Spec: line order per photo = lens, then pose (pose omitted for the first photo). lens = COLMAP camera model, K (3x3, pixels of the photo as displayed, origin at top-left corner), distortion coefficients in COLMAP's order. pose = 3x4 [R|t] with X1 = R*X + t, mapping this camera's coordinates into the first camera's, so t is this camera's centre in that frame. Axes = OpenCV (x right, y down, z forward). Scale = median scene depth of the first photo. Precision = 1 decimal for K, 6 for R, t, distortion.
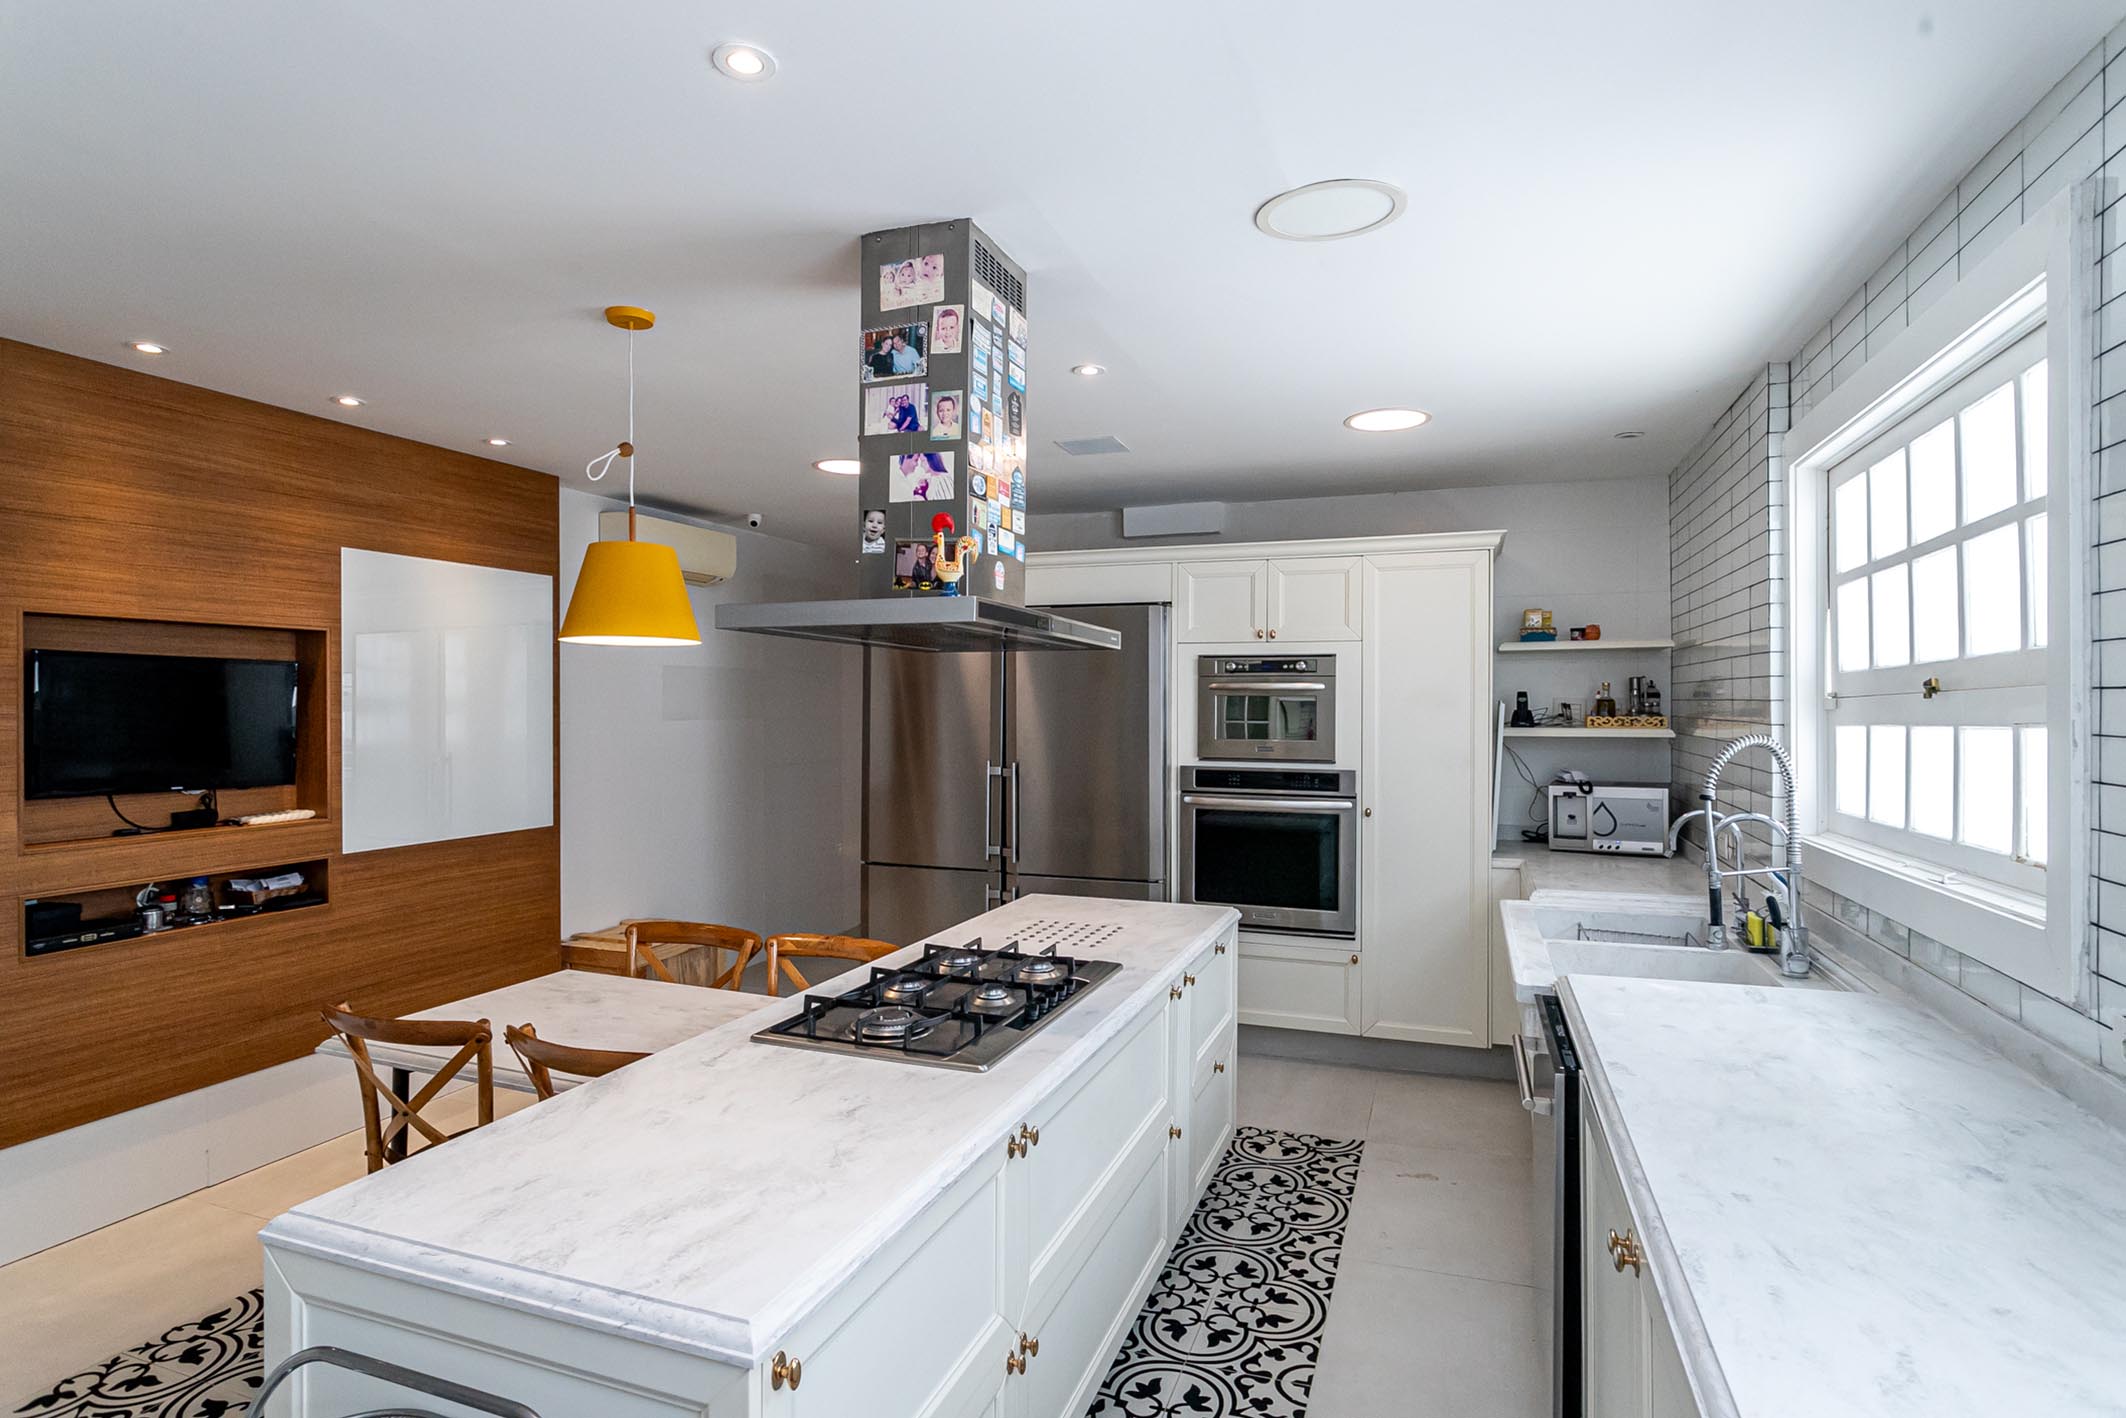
lens RADIAL K [[1111.1, 0, 1050.2], [0, 1111.1, 706.5], [0, 0, 1]] dist [-0.004230, -0.000328]
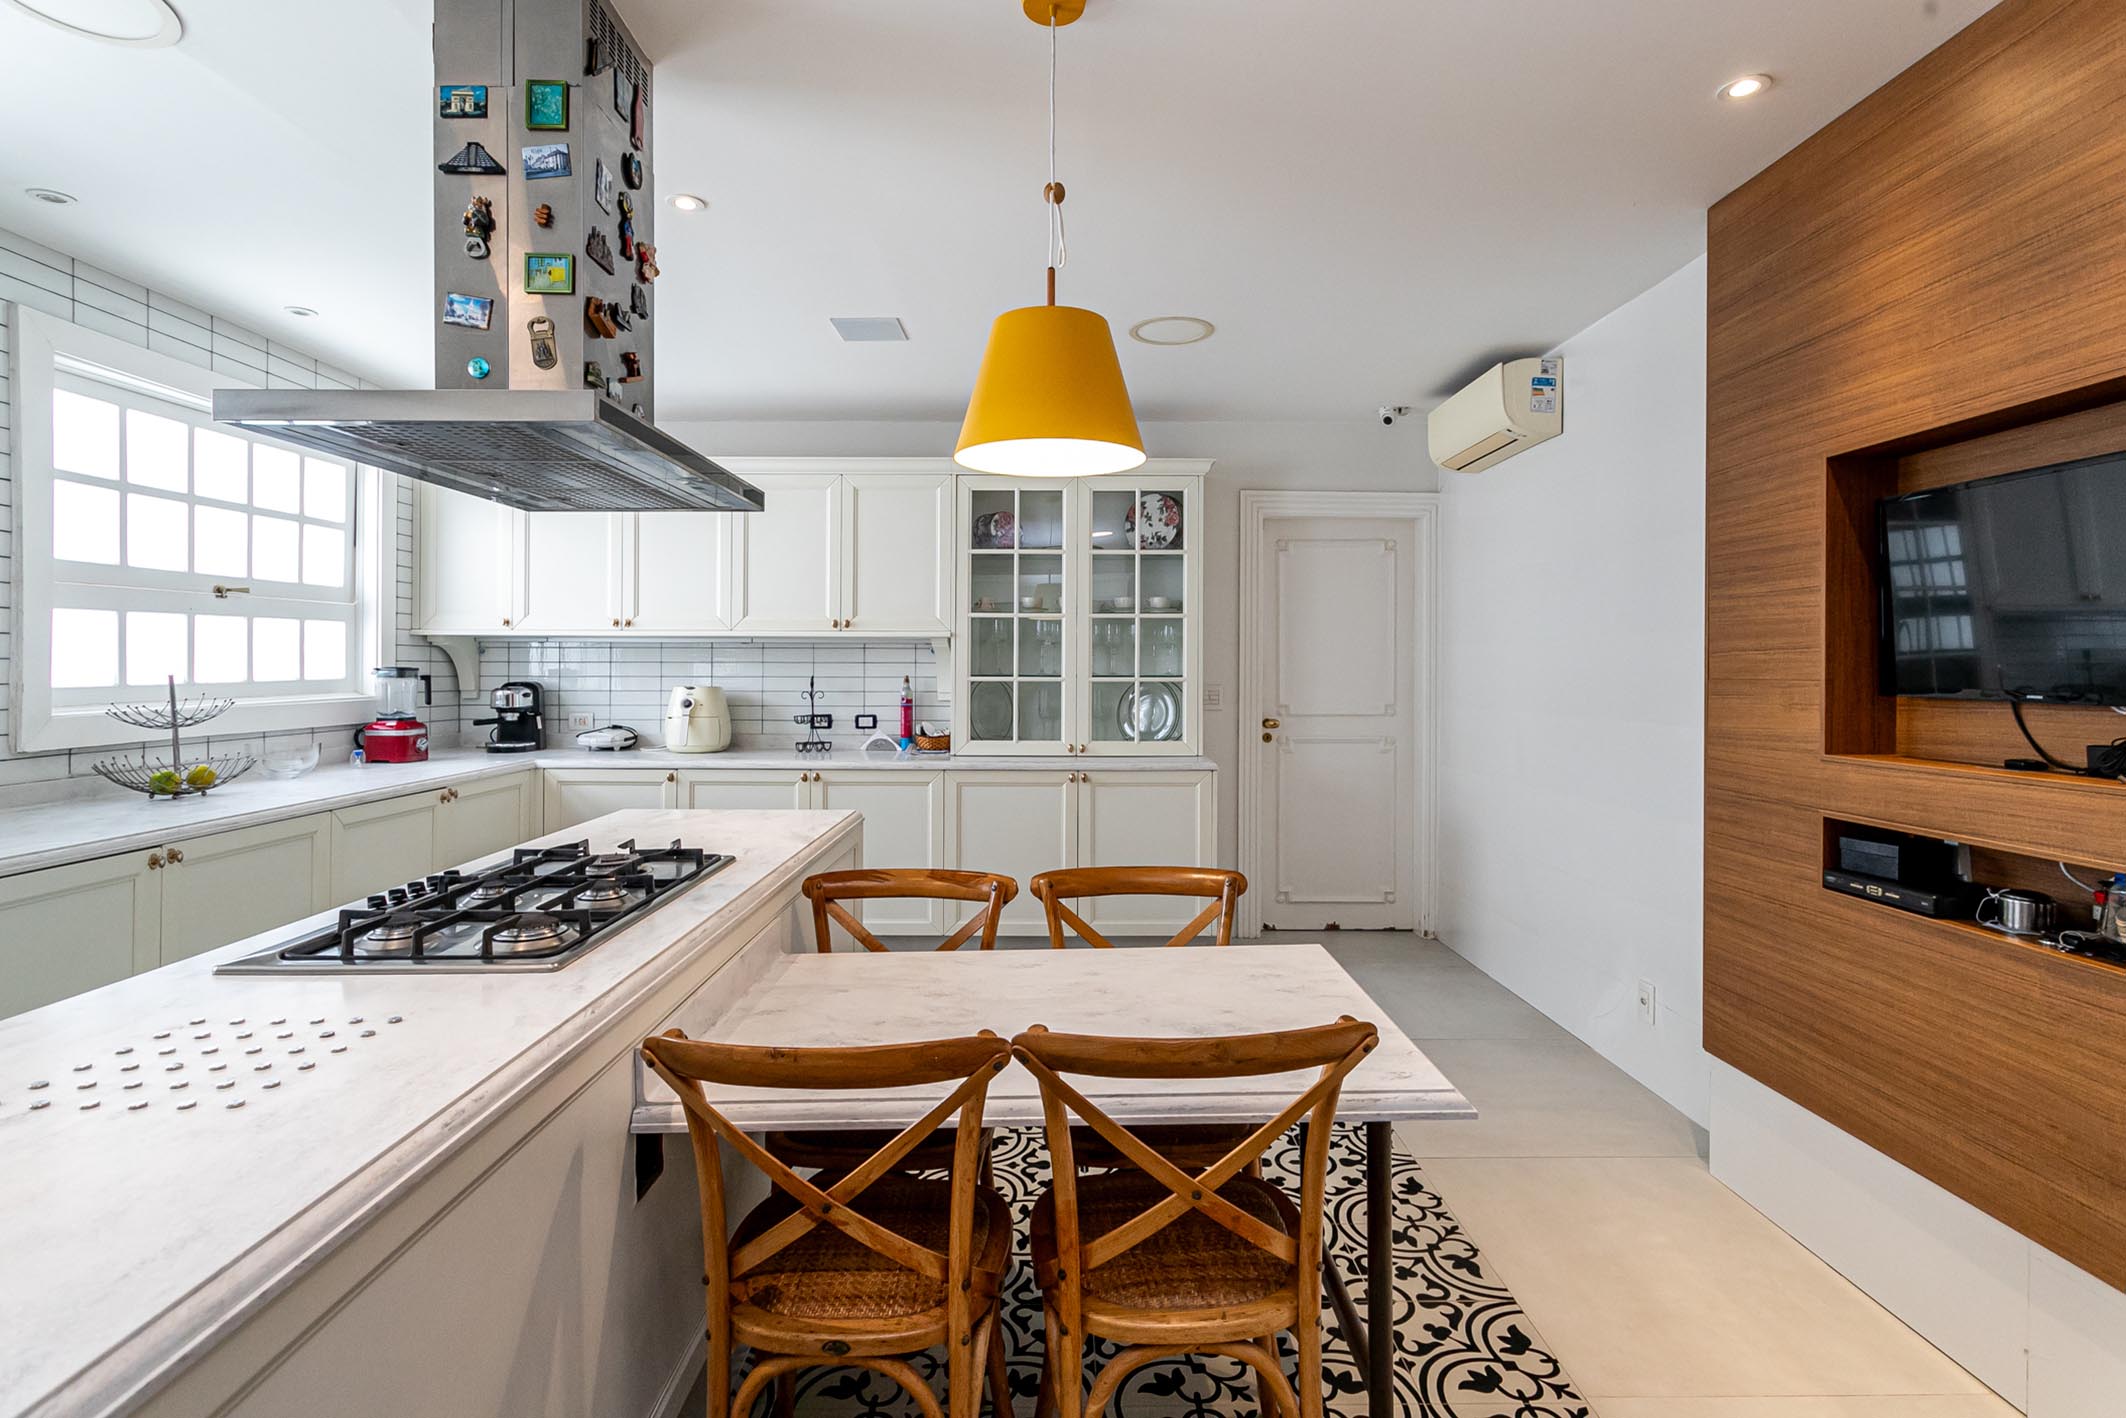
lens RADIAL K [[1007.0, 0, 1046.3], [0, 1007.0, 667.4], [0, 0, 1]] dist [-0.000351, -0.000088]
pose [[-0.929840, -0.000616, -0.367963, -0.123690], [-0.002040, 0.999992, 0.003483, 0.061256], [0.367958, 0.003990, -0.929834, 1.387072]]
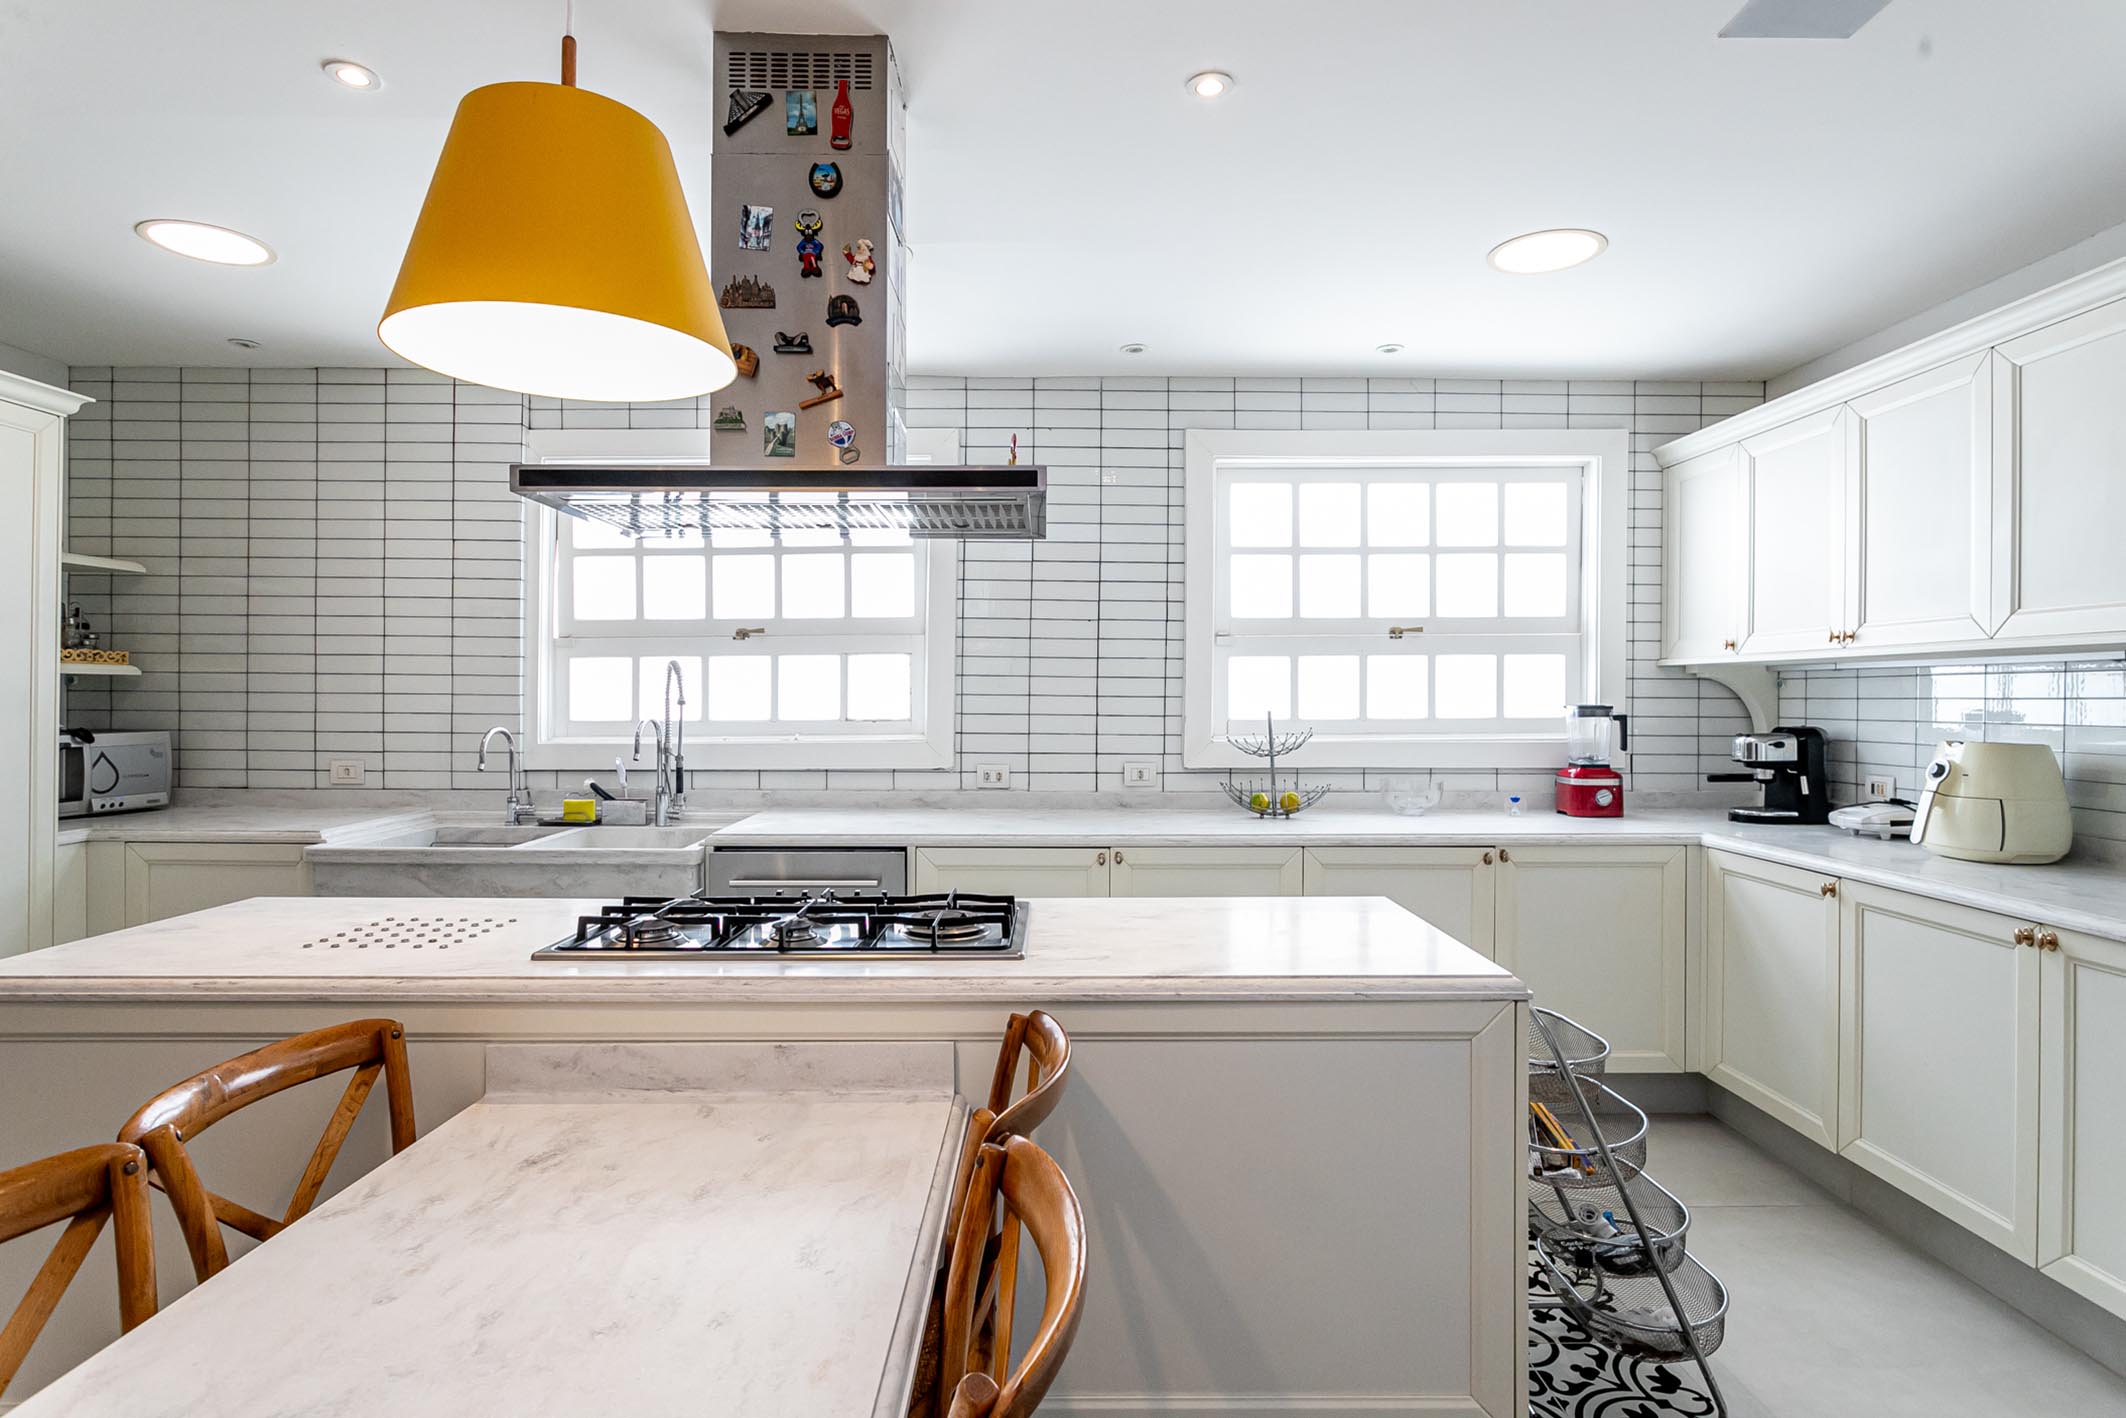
lens RADIAL K [[1111.1, 0, 1095.2], [0, 1111.1, 693.6], [0, 0, 1]] dist [-0.004230, -0.000328]
pose [[-0.395083, 0.003404, 0.918639, -0.732588], [-0.000887, 0.999991, -0.004087, 0.060134], [-0.918645, -0.002429, -0.395076, 0.855603]]
